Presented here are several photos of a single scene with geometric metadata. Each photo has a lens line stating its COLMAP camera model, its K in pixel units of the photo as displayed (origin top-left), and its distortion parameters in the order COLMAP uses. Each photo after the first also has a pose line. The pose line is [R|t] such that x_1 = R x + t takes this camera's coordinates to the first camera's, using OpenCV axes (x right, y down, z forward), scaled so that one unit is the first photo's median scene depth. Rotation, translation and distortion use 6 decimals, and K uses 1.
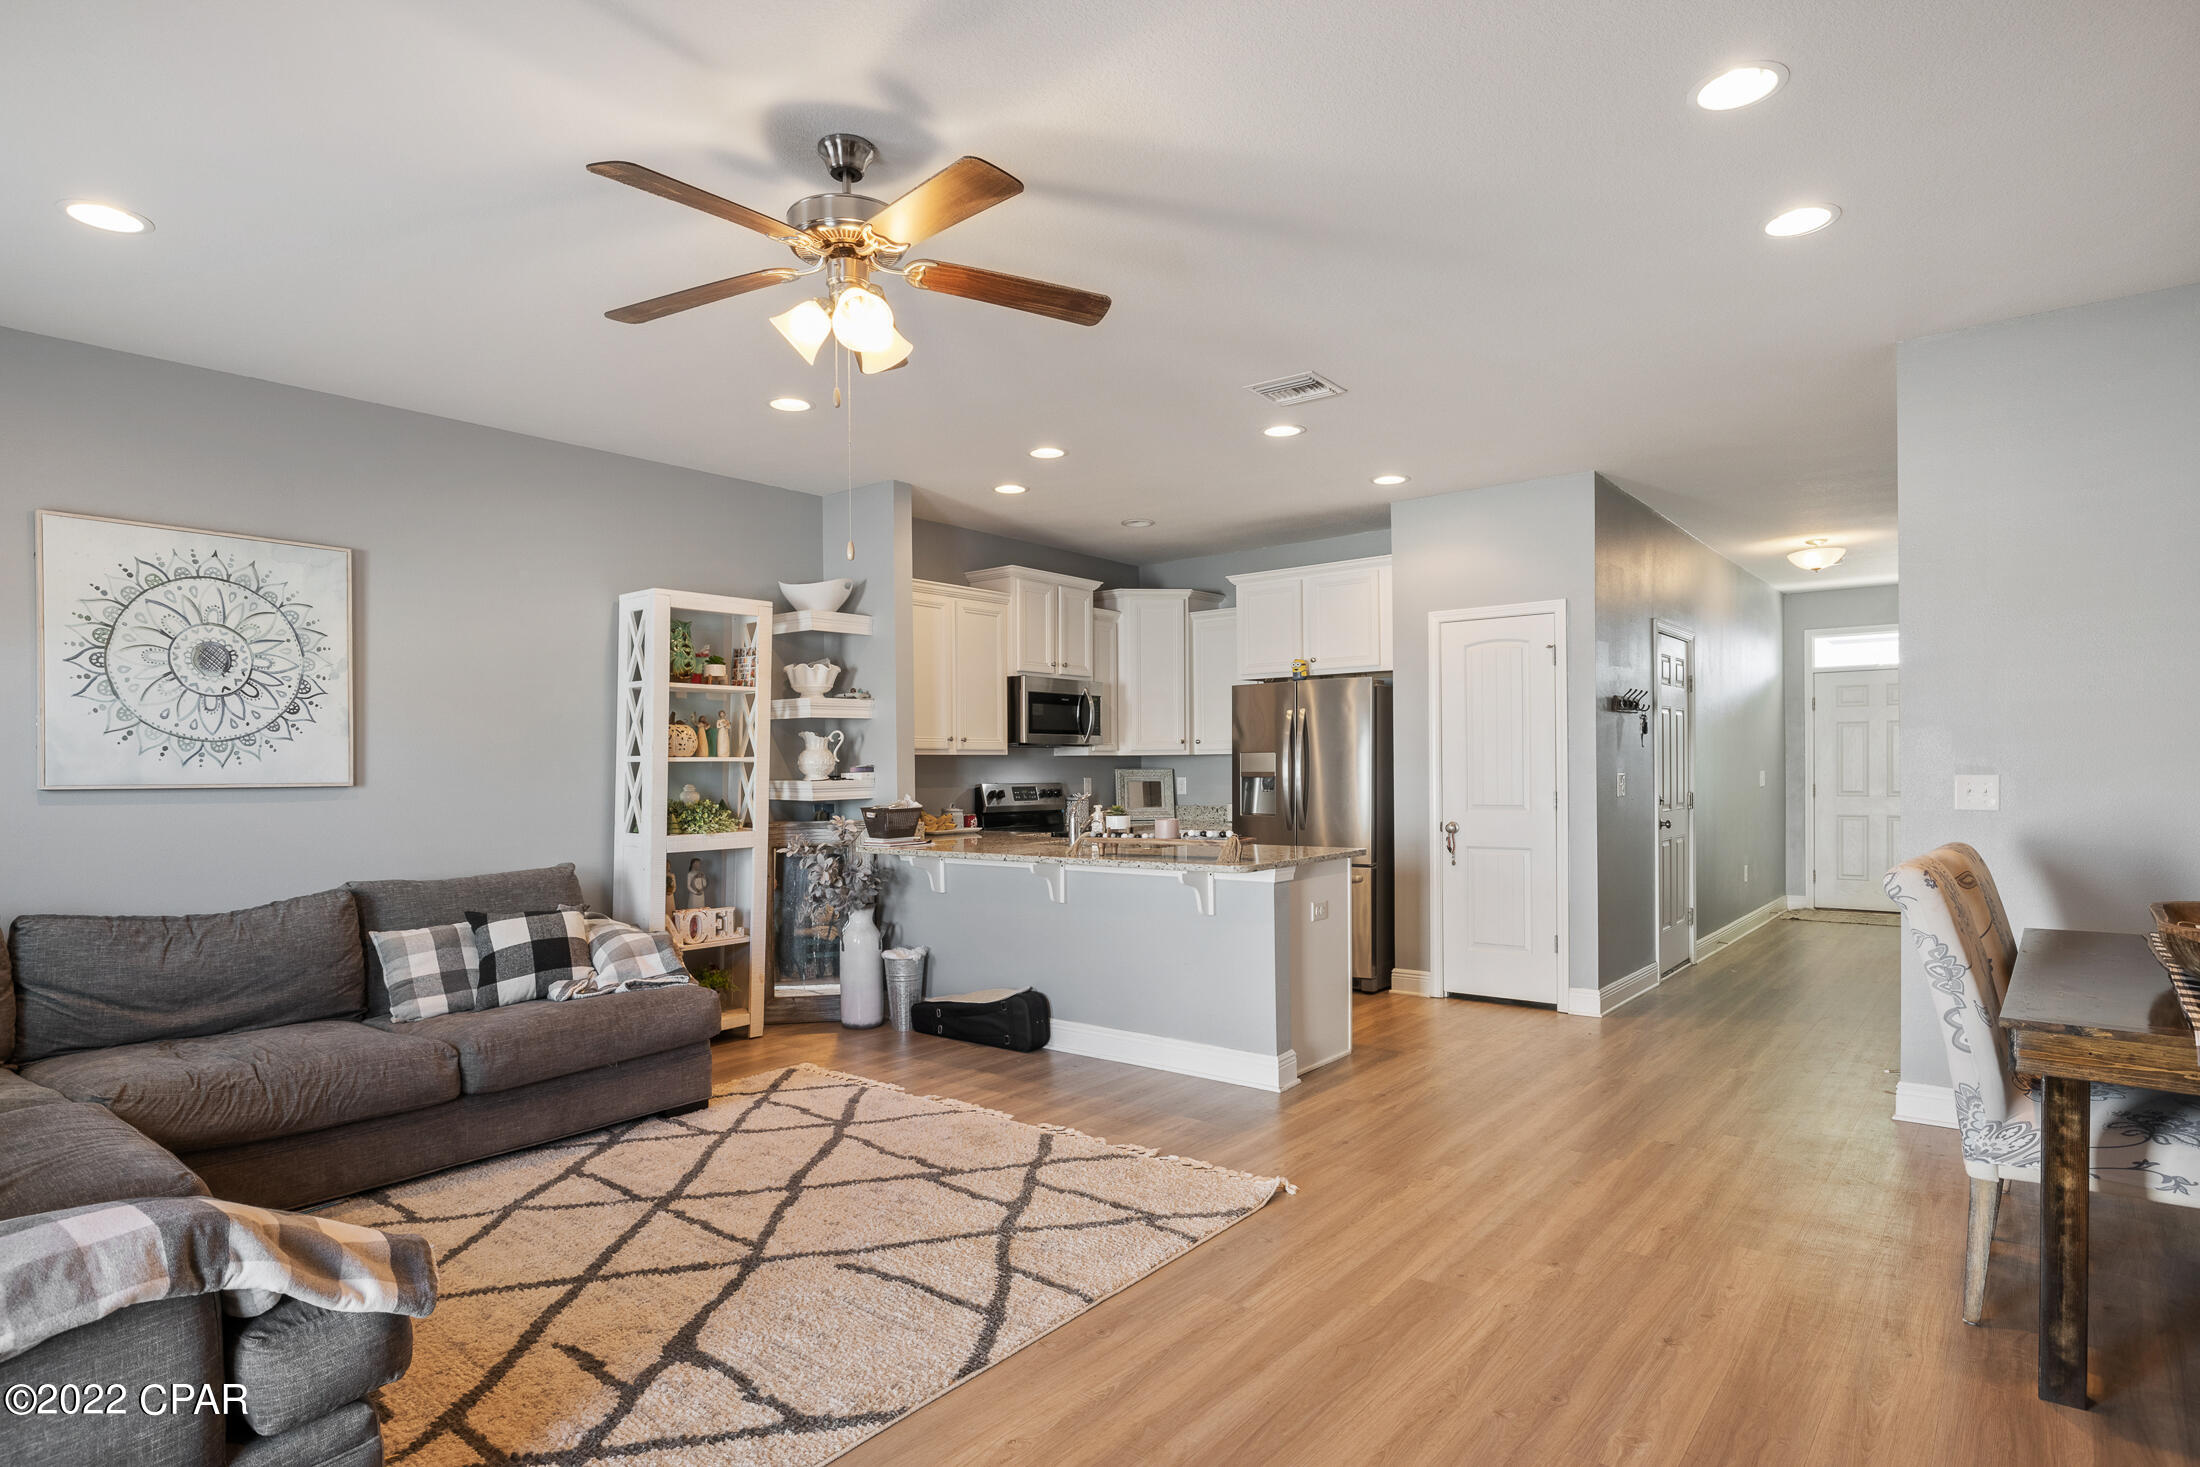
lens RADIAL K [[1176.3, 0, 1100.0], [0, 1176.3, 733.5], [0, 0, 1]] dist [-0.002577, -0.000799]
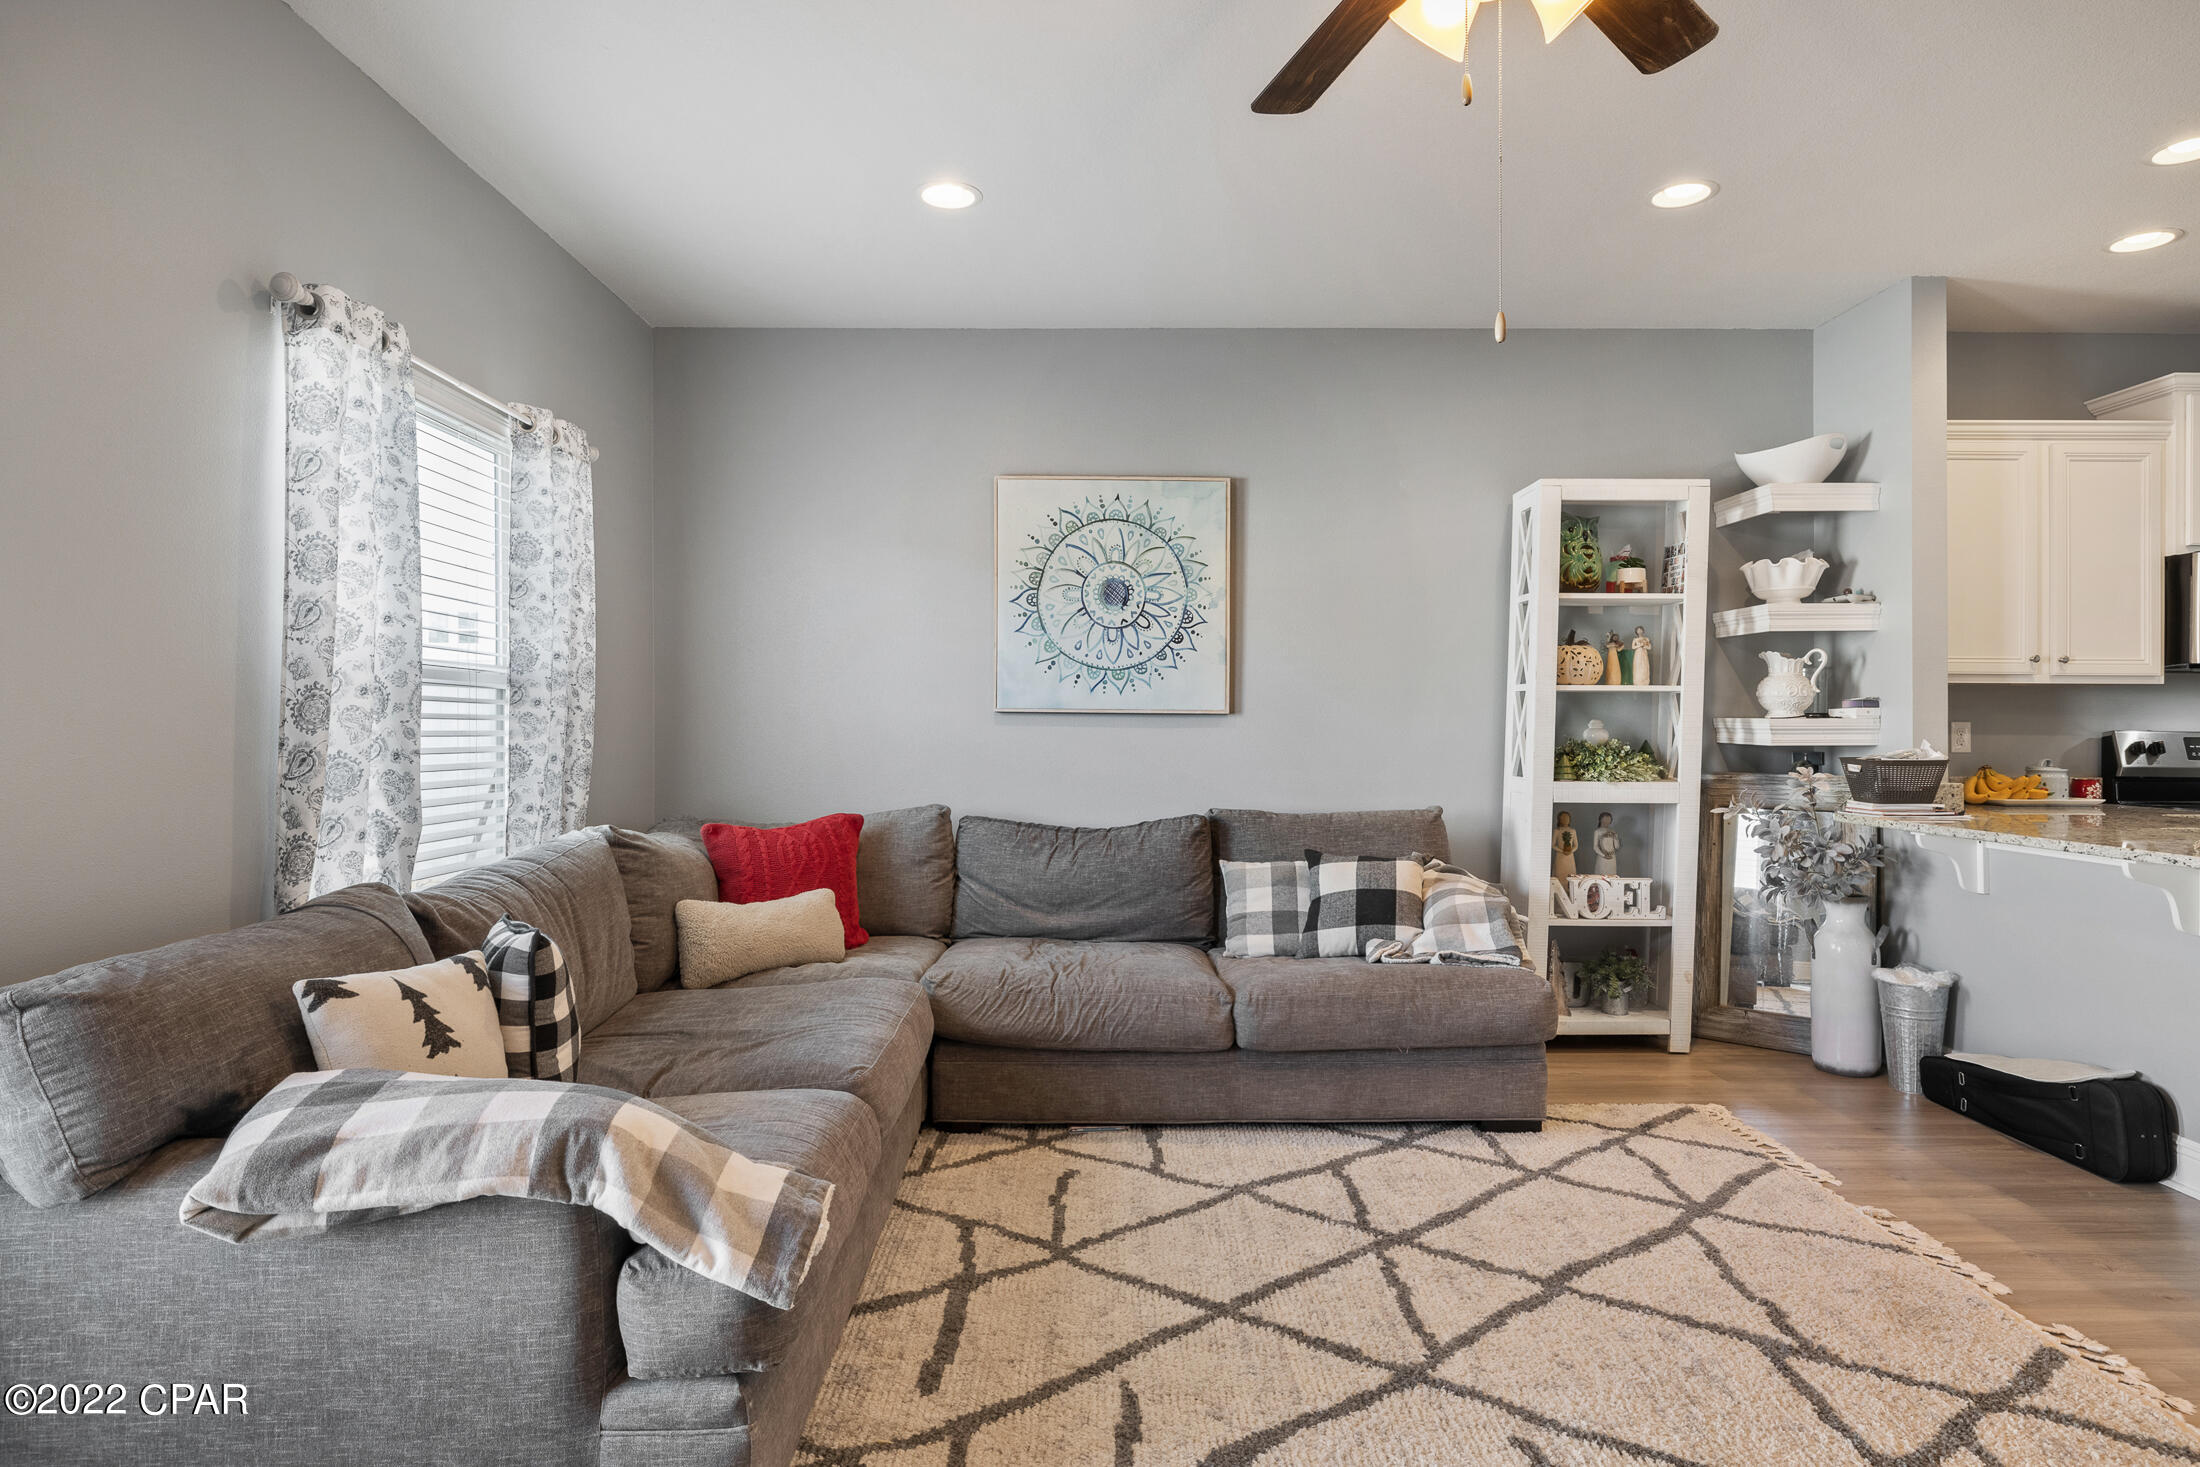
lens RADIAL K [[1217.3, 0, 1096.9], [0, 1217.3, 701.8], [0, 0, 1]] dist [-0.000996, -0.001342]
pose [[0.629312, -0.000224, -0.777153, 0.105252], [0.011623, 0.999891, 0.009124, 0.025158], [0.777066, -0.014775, 0.629246, 0.276124]]
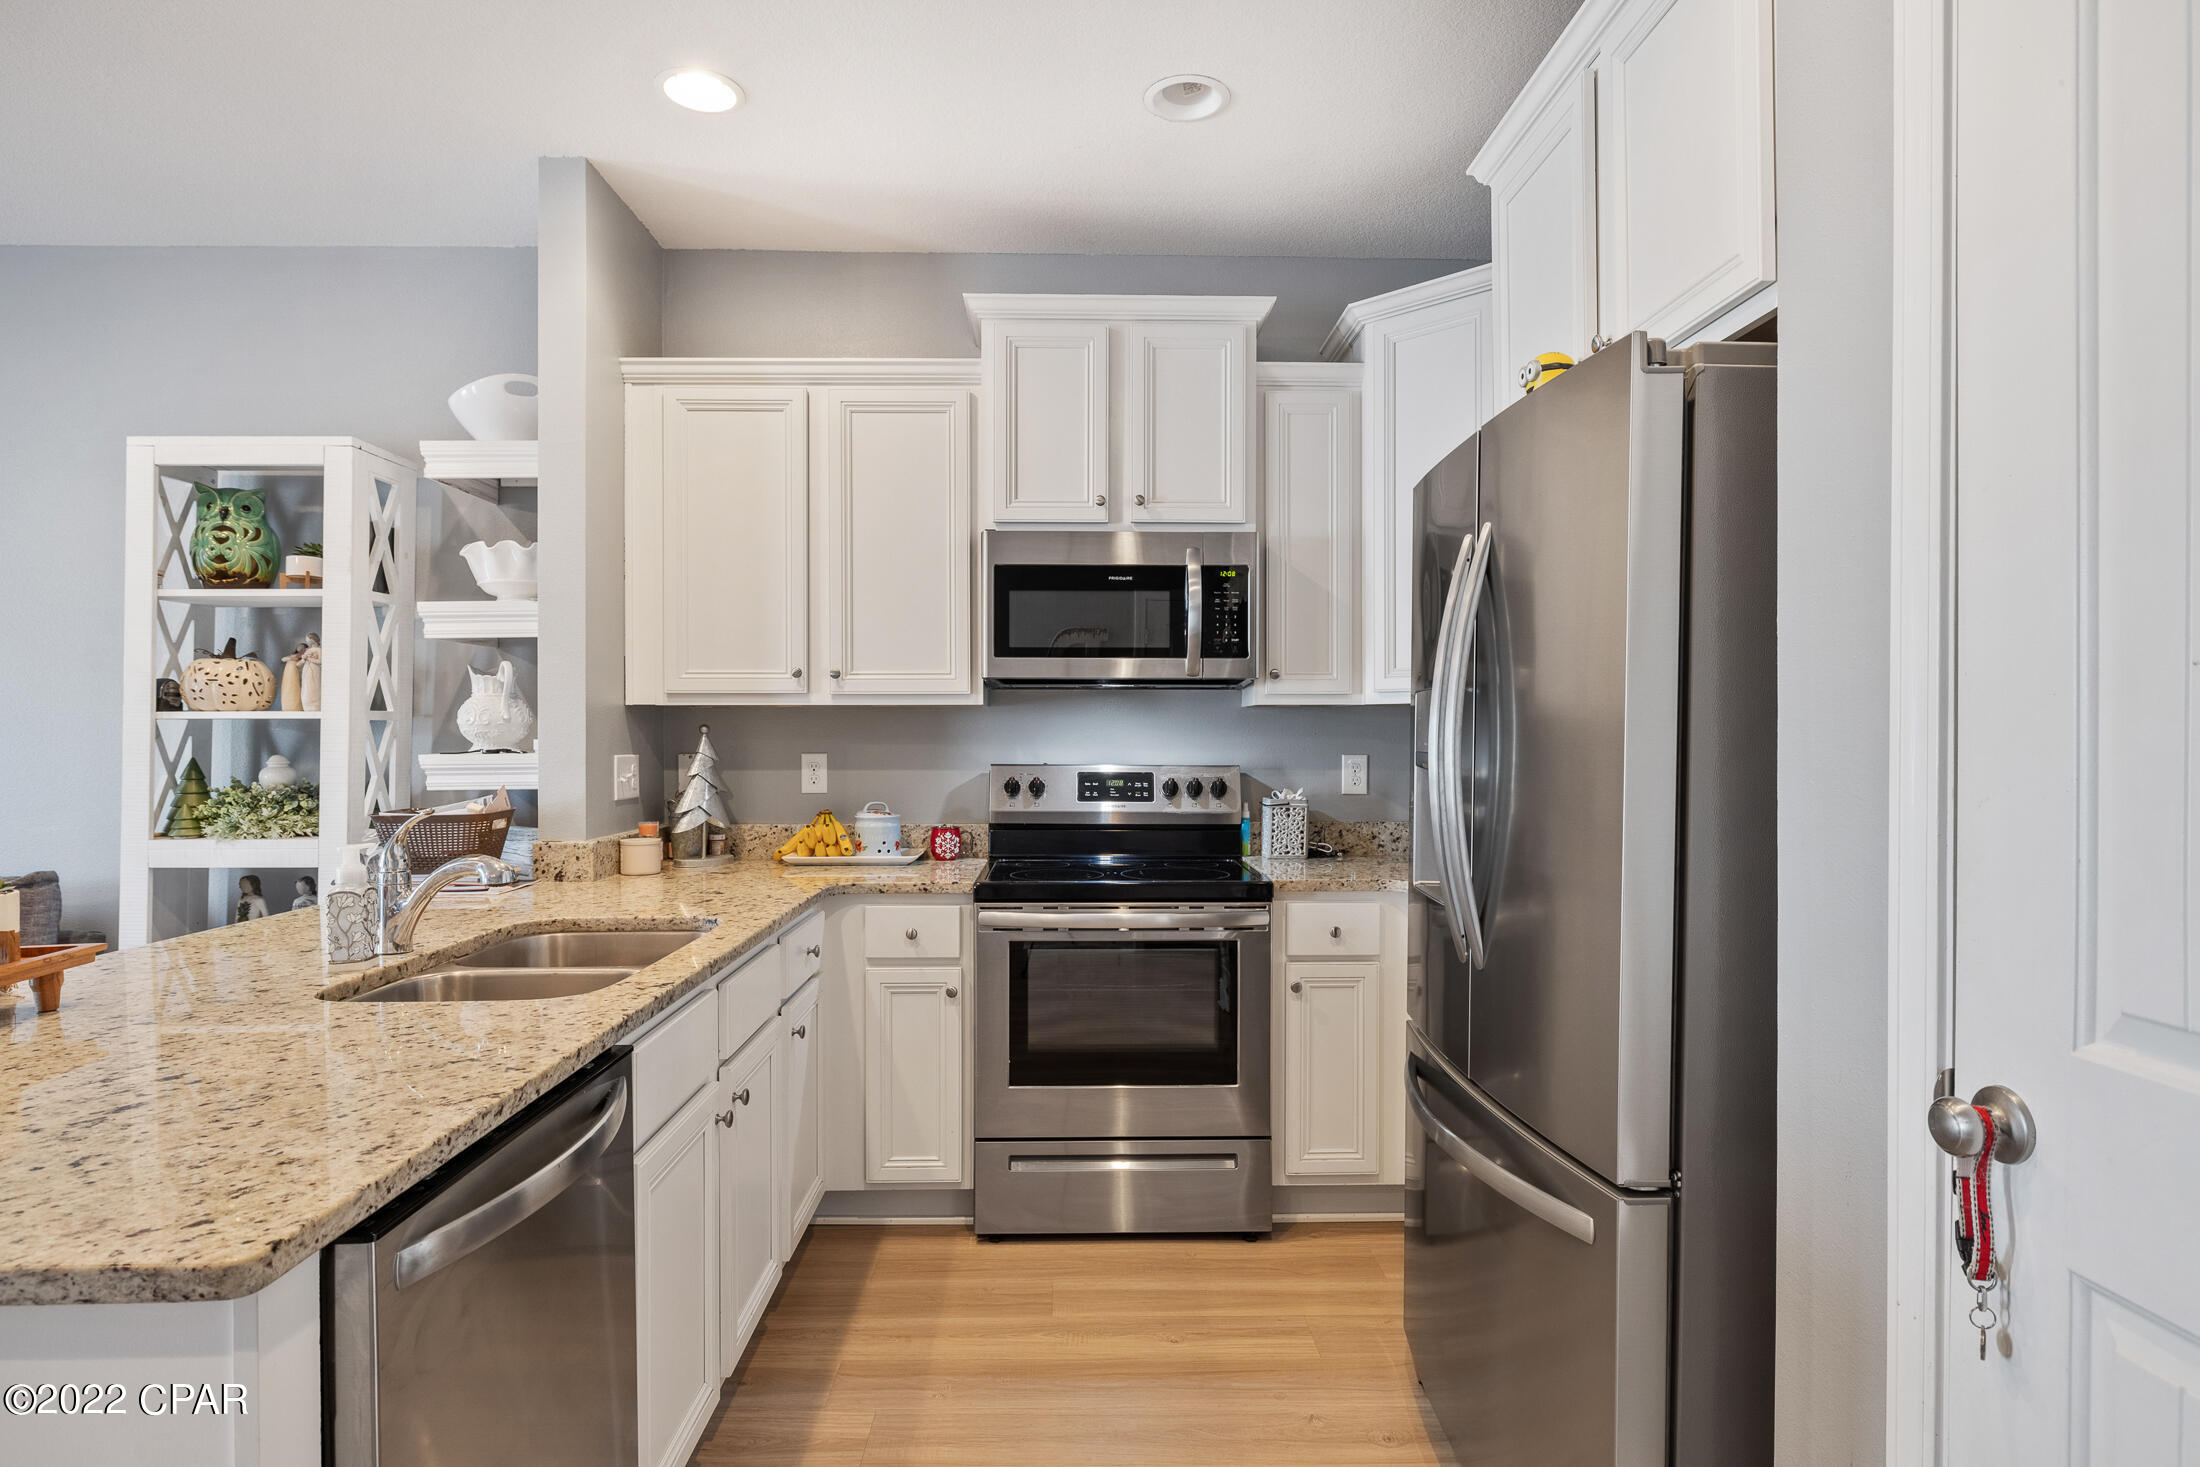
lens RADIAL K [[1176.3, 0, 1100.0], [0, 1176.3, 733.5], [0, 0, 1]] dist [-0.002577, -0.000799]
pose [[0.649691, 0.006124, -0.760173, 0.510128], [0.017726, 0.999574, 0.023202, 0.032282], [0.759991, -0.028549, 0.649306, 1.204284]]
